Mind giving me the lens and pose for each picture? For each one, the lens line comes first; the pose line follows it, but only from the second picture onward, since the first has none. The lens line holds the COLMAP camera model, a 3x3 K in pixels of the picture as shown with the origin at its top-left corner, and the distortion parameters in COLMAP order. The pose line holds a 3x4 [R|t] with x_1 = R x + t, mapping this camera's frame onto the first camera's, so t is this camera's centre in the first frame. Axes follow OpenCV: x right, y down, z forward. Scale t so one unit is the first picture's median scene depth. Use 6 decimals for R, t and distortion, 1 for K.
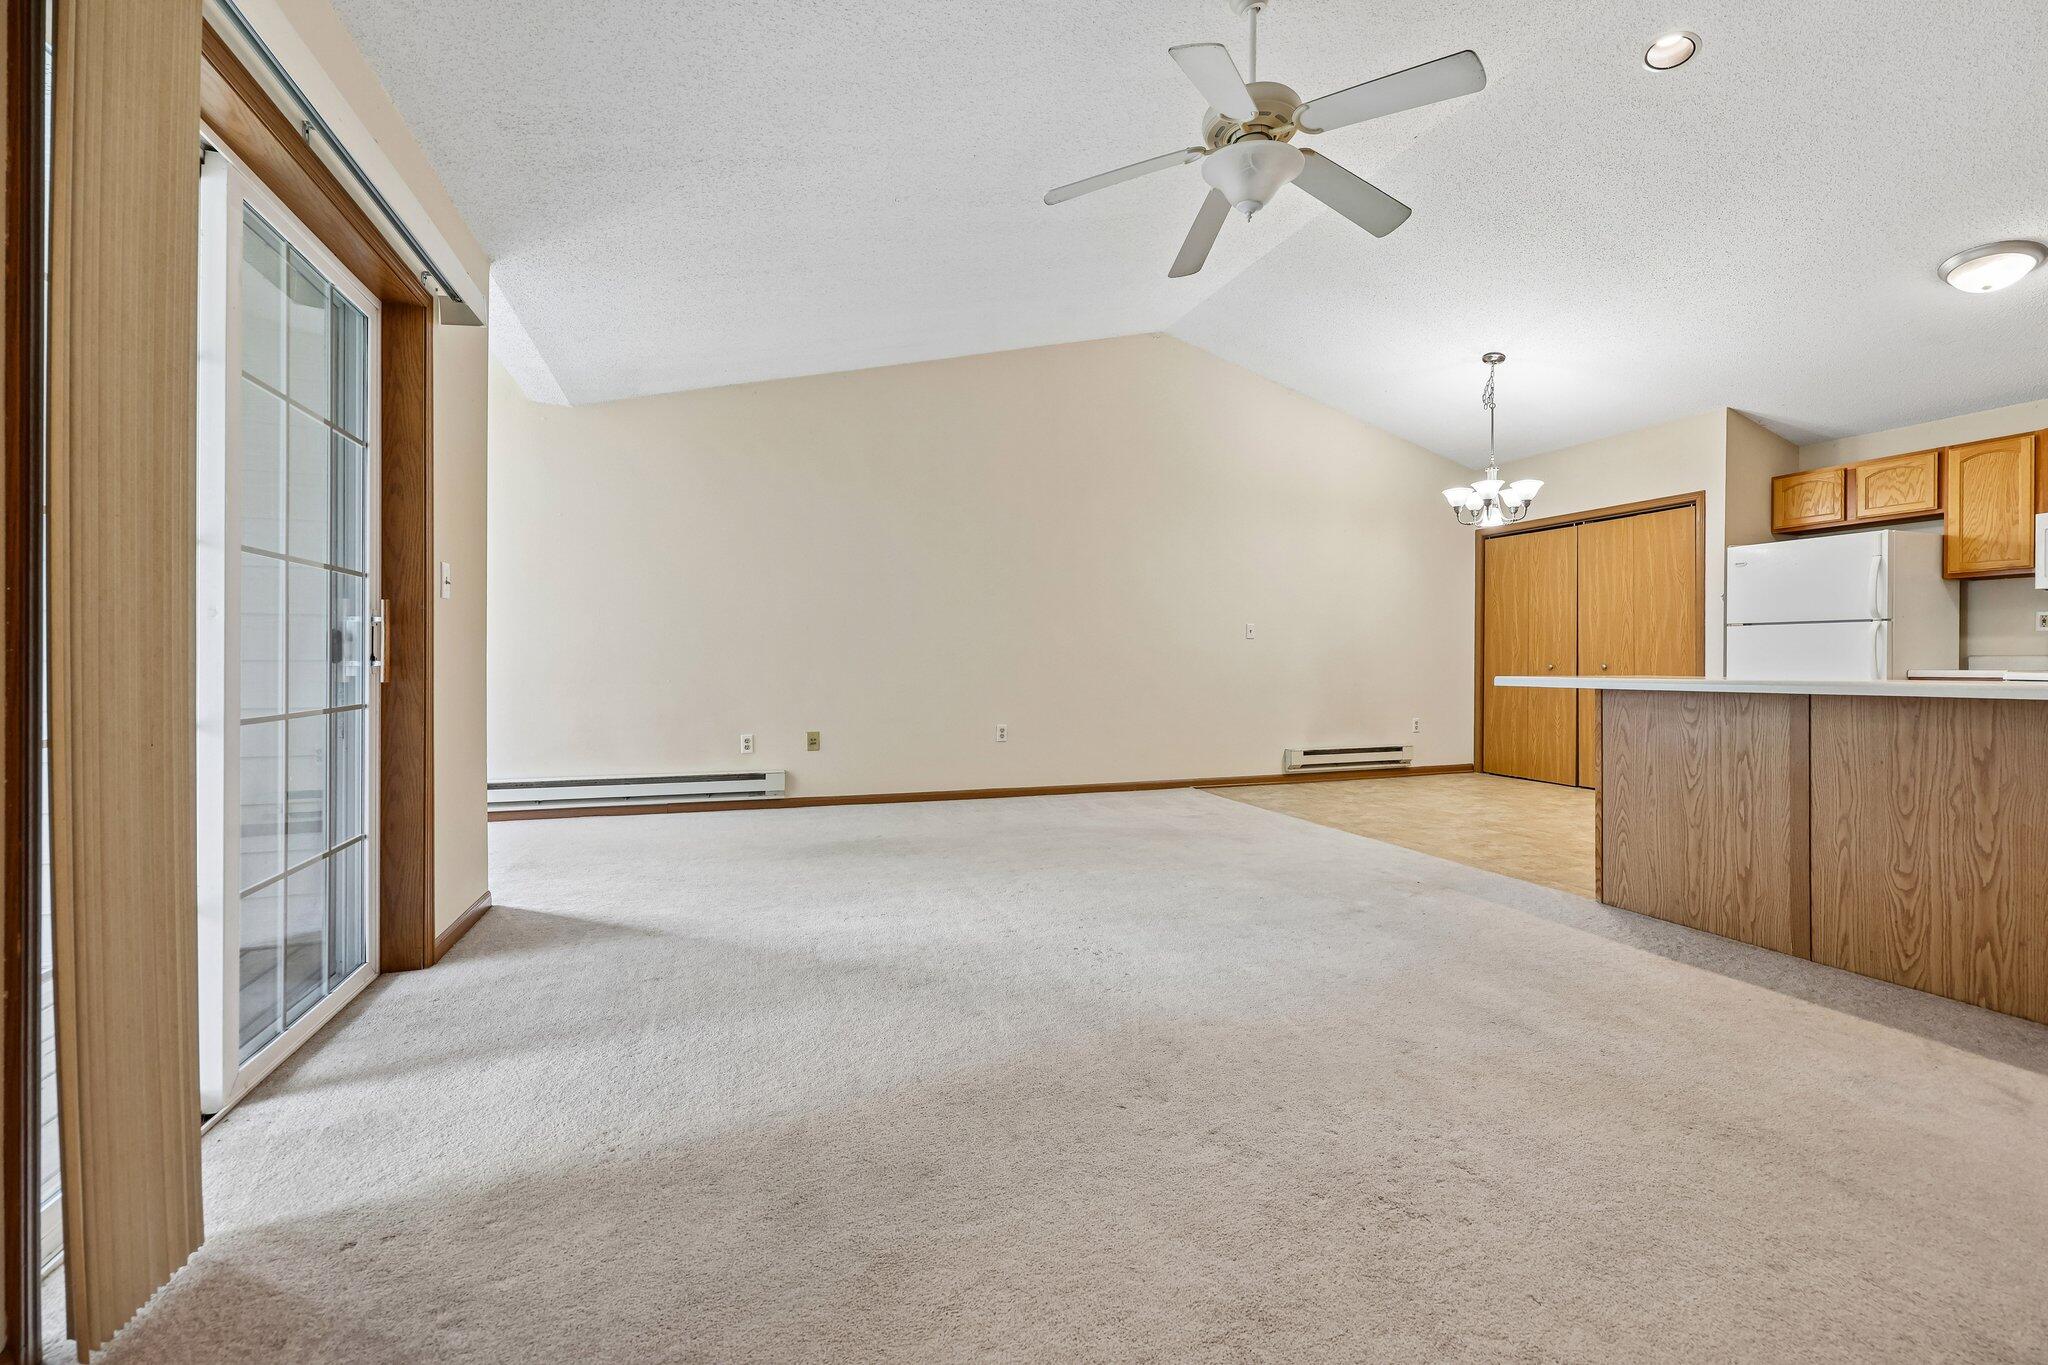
lens RADIAL K [[817.3, 0, 1023.3], [0, 817.3, 658.1], [0, 0, 1]] dist [-0.002927, 0.000076]
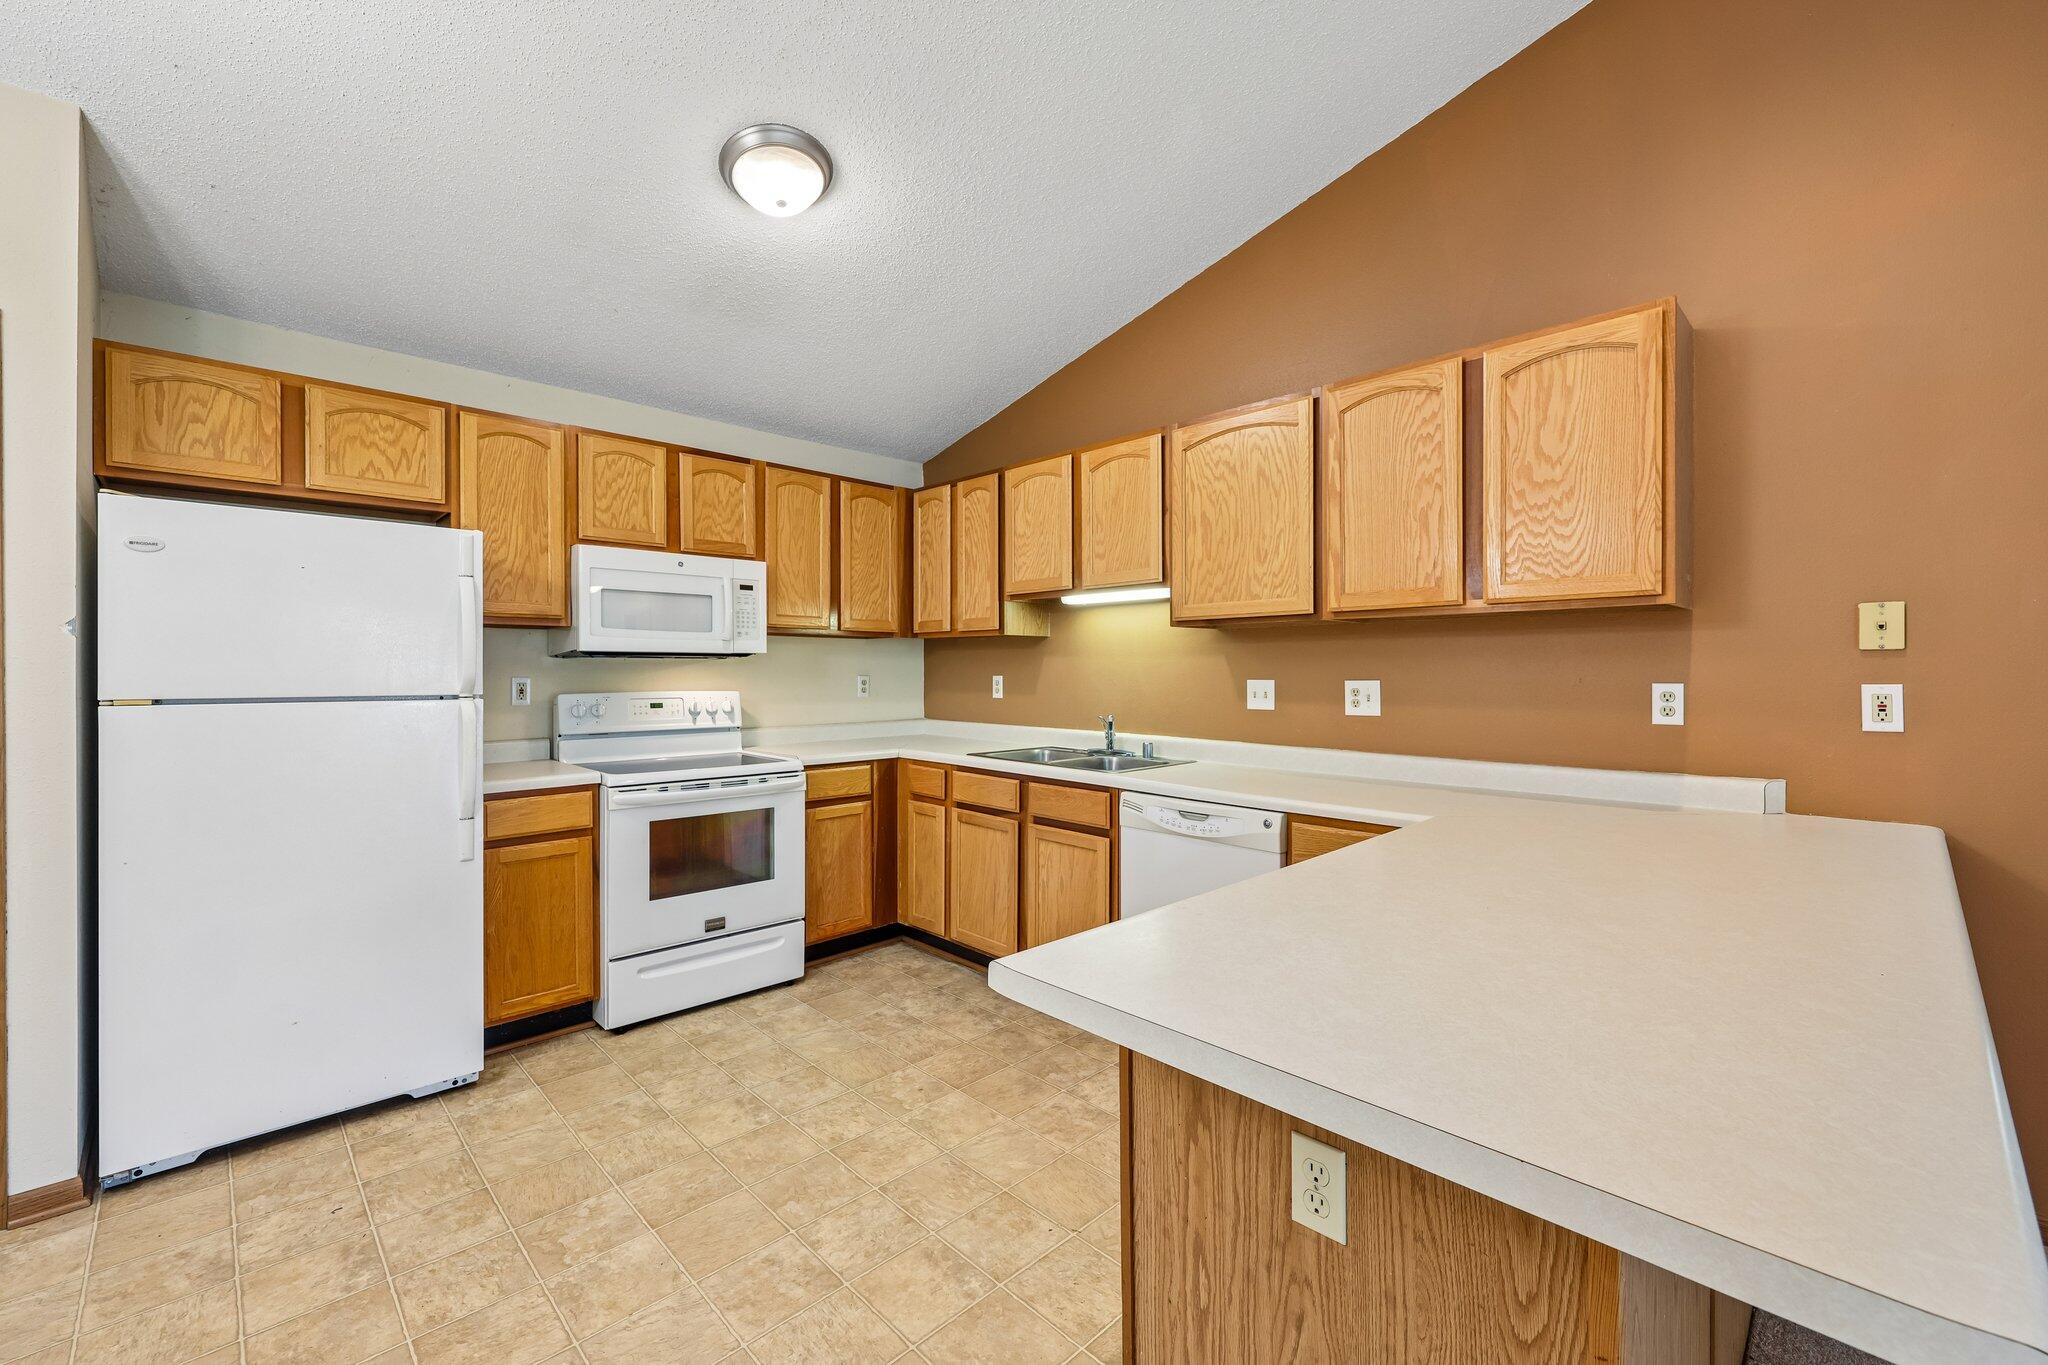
lens RADIAL K [[843.3, 0, 1024.2], [0, 843.3, 673.1], [0, 0, 1]] dist [0.001651, 0.000265]
pose [[-0.421197, -0.008223, 0.906932, 0.377474], [-0.004391, 0.999966, 0.007028, -0.065144], [-0.906959, -0.001022, -0.421218, 0.867565]]
